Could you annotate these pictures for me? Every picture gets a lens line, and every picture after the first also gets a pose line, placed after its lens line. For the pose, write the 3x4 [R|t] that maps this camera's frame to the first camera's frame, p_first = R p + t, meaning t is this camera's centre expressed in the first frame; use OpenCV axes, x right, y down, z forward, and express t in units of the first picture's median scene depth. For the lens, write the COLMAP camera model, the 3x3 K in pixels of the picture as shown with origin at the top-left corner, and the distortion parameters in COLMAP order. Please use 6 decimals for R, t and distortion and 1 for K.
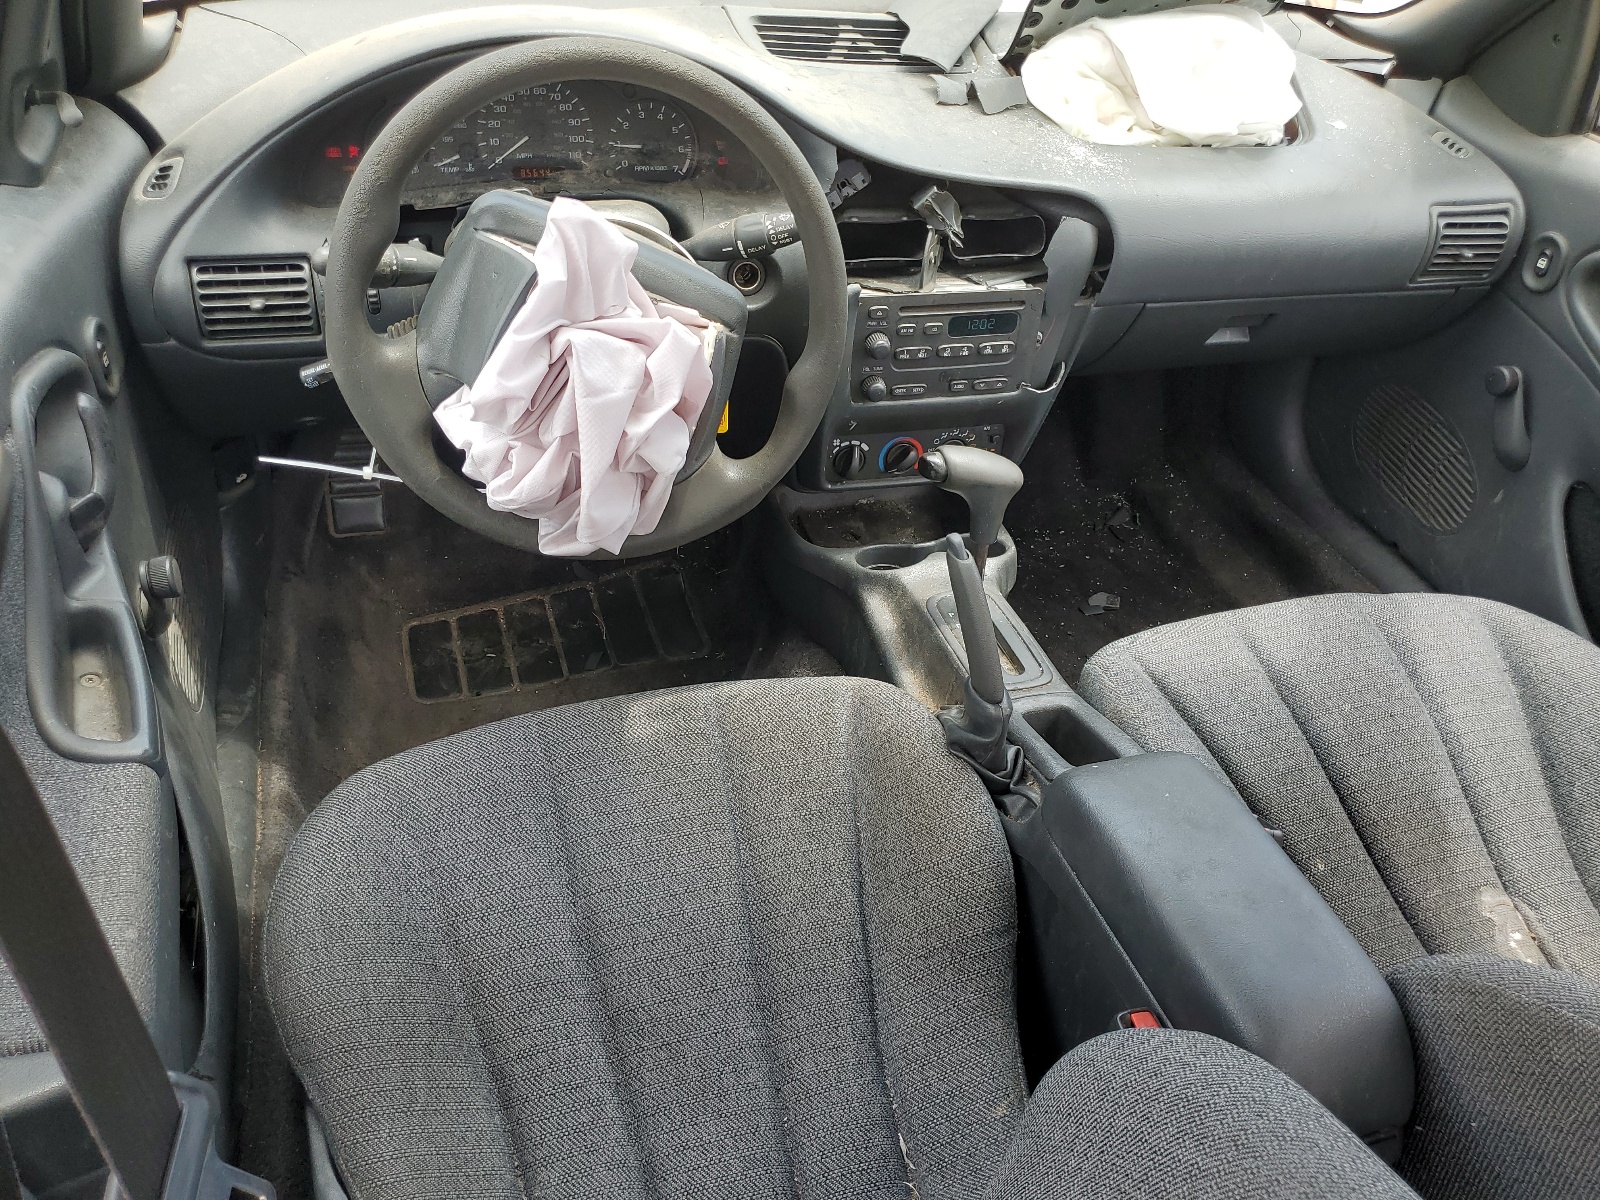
lens RADIAL K [[1209.7, 0, 795.9], [0, 1209.7, 603.5], [0, 0, 1]] dist [-0.010618, -0.002685]
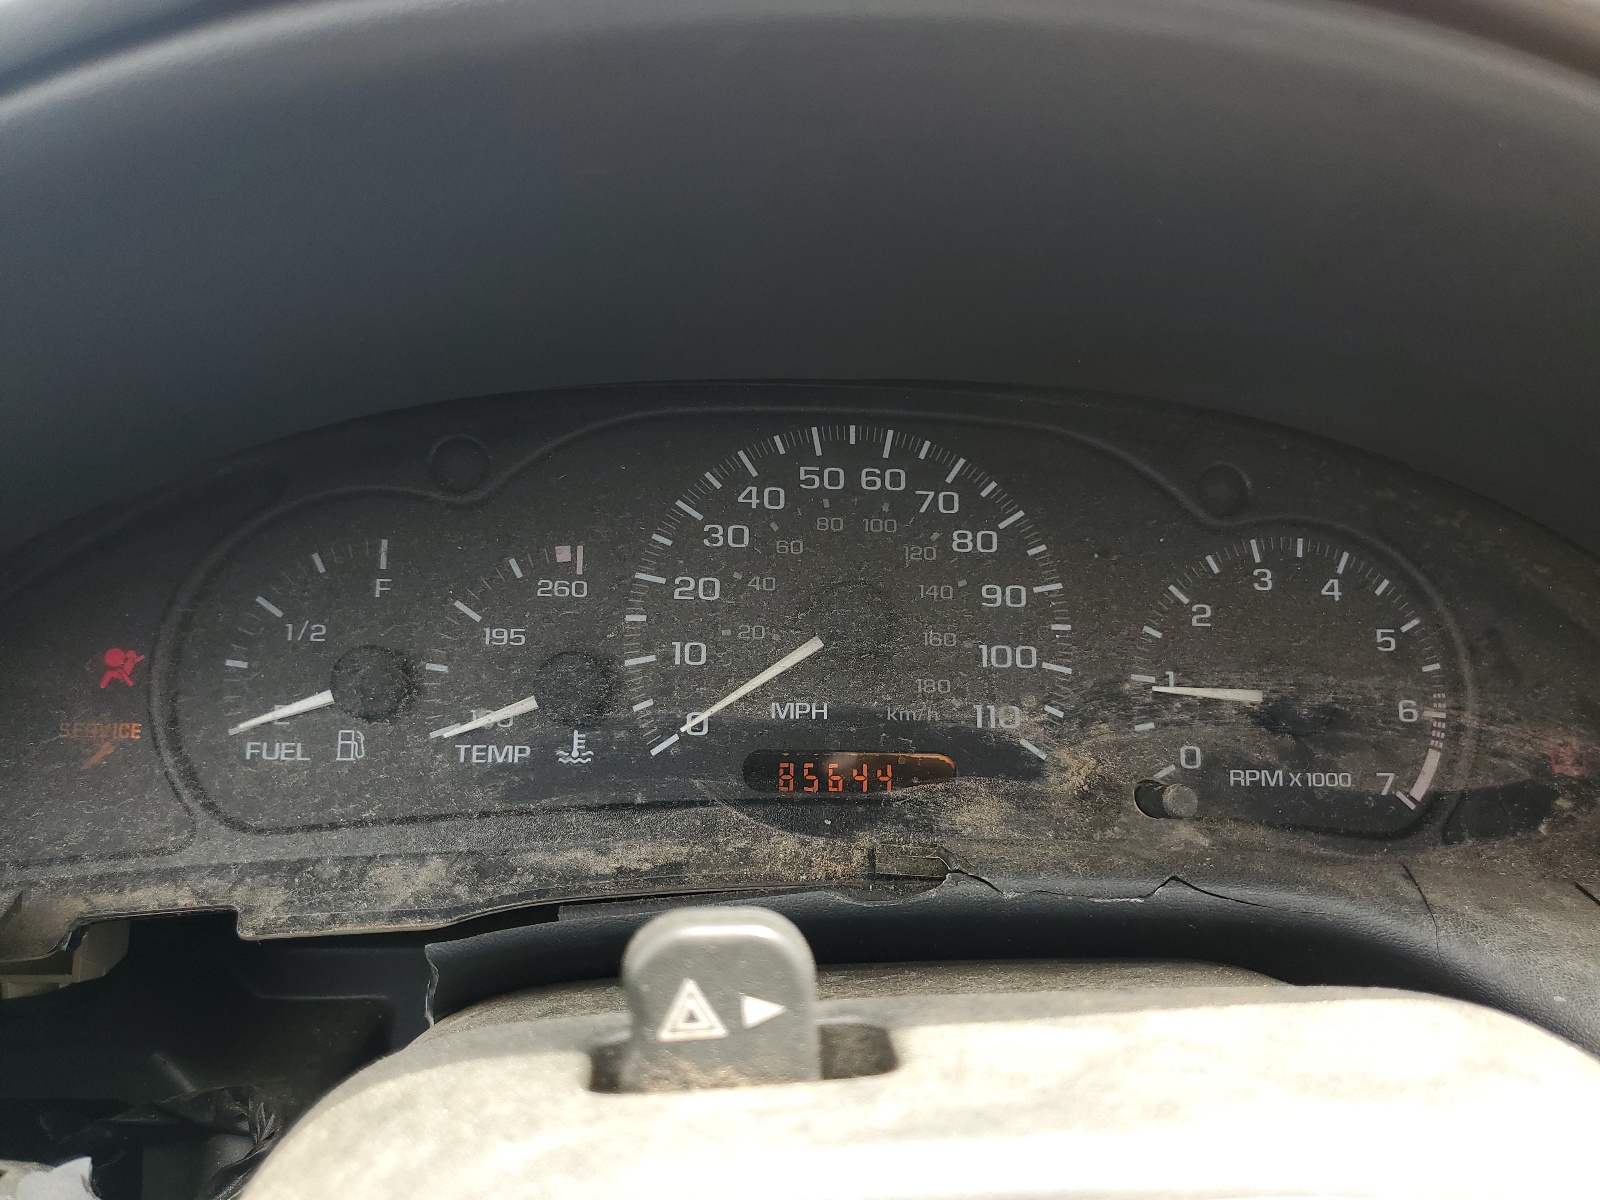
lens RADIAL K [[1209.7, 0, 798.7], [0, 1209.7, 600.6], [0, 0, 1]] dist [-0.010618, -0.002685]
pose [[0.971191, 0.014234, -0.237876, -0.166533], [-0.116684, 0.898768, -0.422611, -0.286604], [0.207780, 0.438193, 0.874537, 0.773511]]
